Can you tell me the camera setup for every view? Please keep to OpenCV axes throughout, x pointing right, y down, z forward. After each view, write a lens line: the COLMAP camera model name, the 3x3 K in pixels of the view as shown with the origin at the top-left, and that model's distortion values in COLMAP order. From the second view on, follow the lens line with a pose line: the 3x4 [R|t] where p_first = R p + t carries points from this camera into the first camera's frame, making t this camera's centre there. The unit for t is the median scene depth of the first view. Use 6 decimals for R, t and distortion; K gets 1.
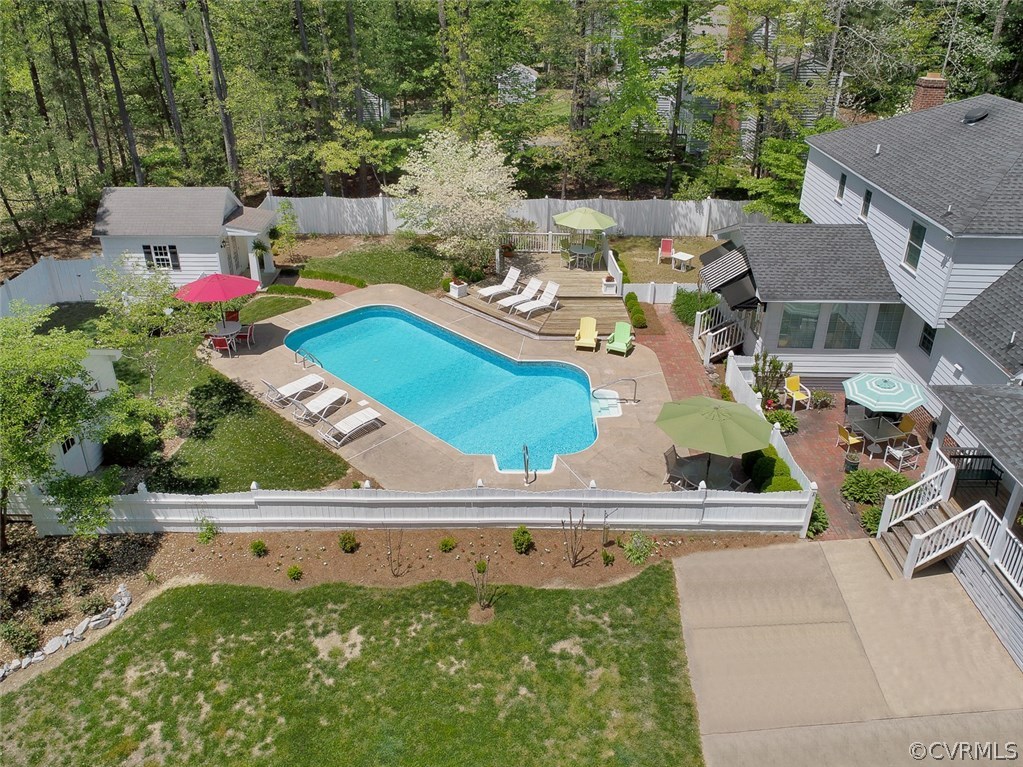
lens RADIAL K [[775.1, 0, 523.0], [0, 775.1, 340.9], [0, 0, 1]] dist [-0.008419, -0.000796]
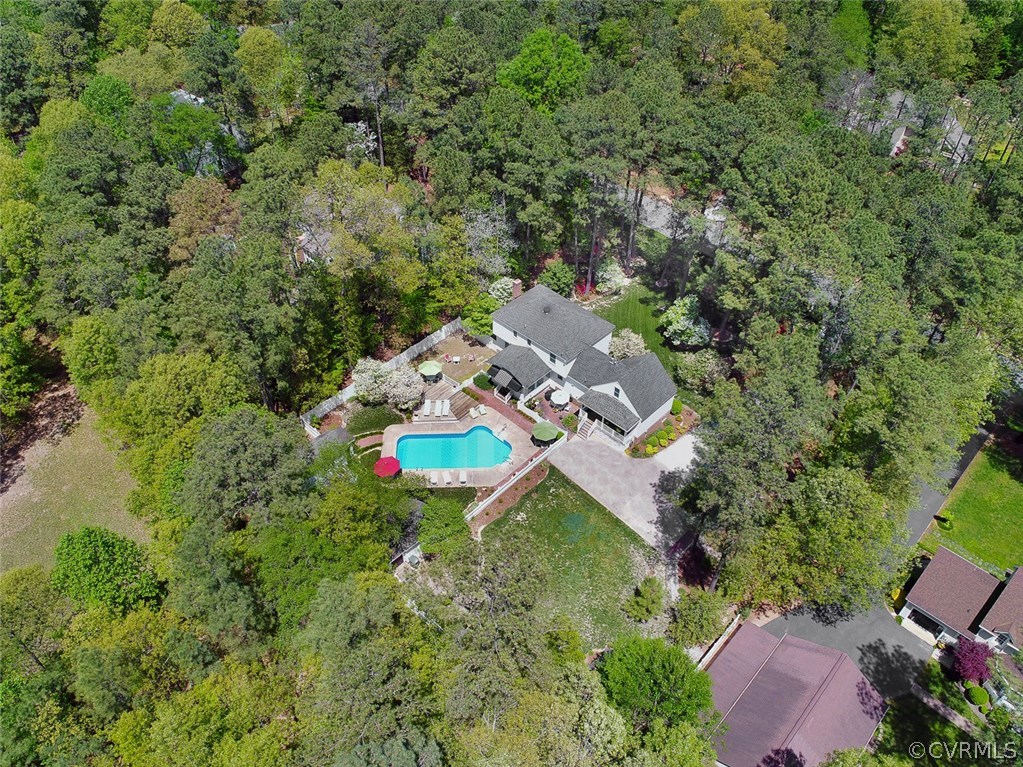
lens RADIAL K [[775.1, 0, 512.7], [0, 775.1, 383.2], [0, 0, 1]] dist [-0.008419, -0.000796]
pose [[0.695224, -0.494560, 0.521607, -2.162224], [0.313902, 0.861712, 0.398645, -2.053831], [-0.646629, -0.113414, 0.754326, -2.279842]]
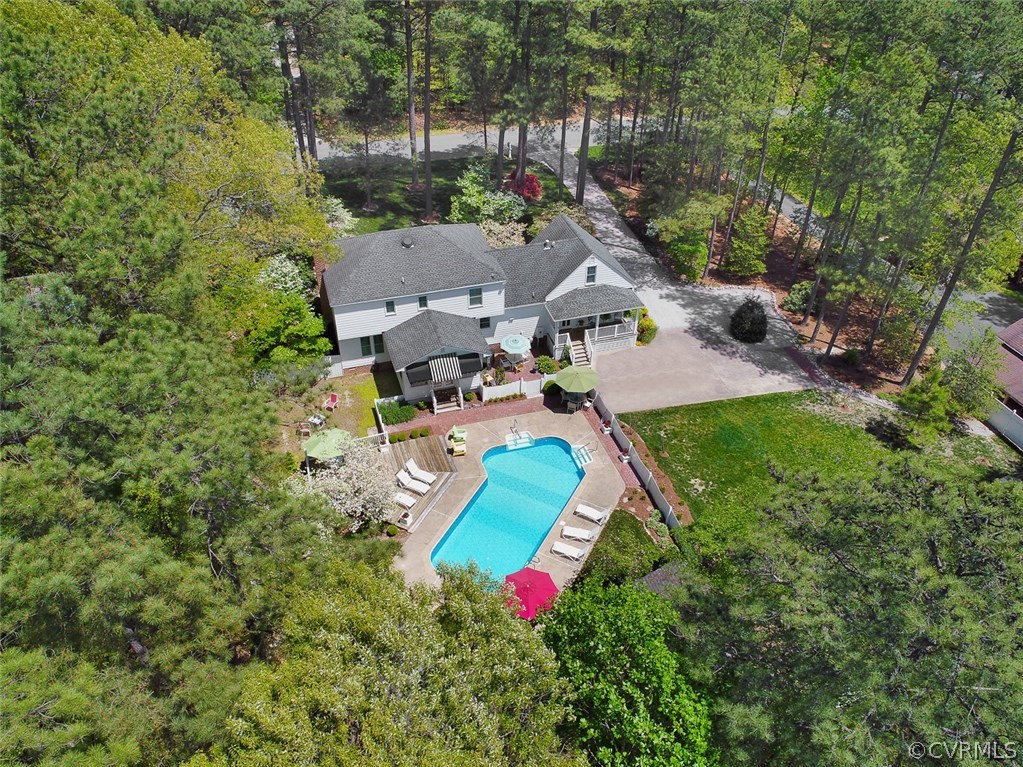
lens RADIAL K [[775.1, 0, 512.8], [0, 775.1, 383.8], [0, 0, 1]] dist [-0.008419, -0.000796]
pose [[-0.281053, -0.606131, 0.744053, -1.774687], [0.410802, 0.624699, 0.664074, -1.839848], [-0.867324, 0.492298, 0.073427, 1.091659]]
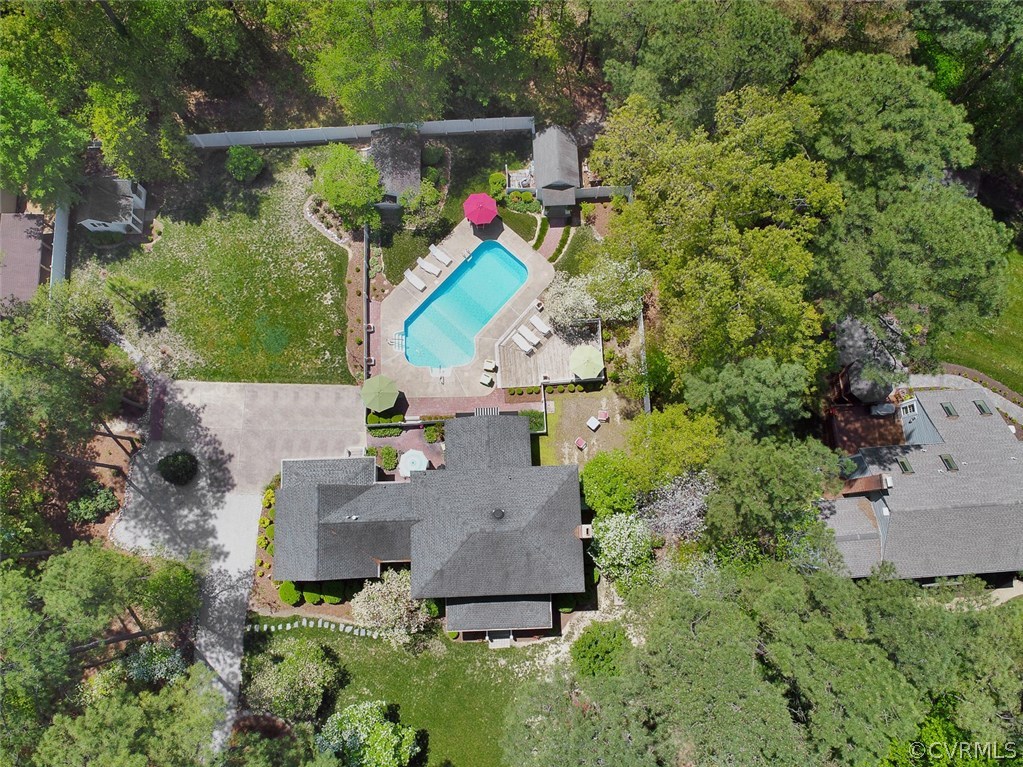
lens RADIAL K [[775.1, 0, 512.3], [0, 775.1, 382.0], [0, 0, 1]] dist [-0.008419, -0.000796]
pose [[0.026146, 0.970359, -0.240251, 1.041935], [-0.462762, 0.224780, 0.857511, -3.026375], [0.886097, 0.088758, 0.454922, 0.069213]]
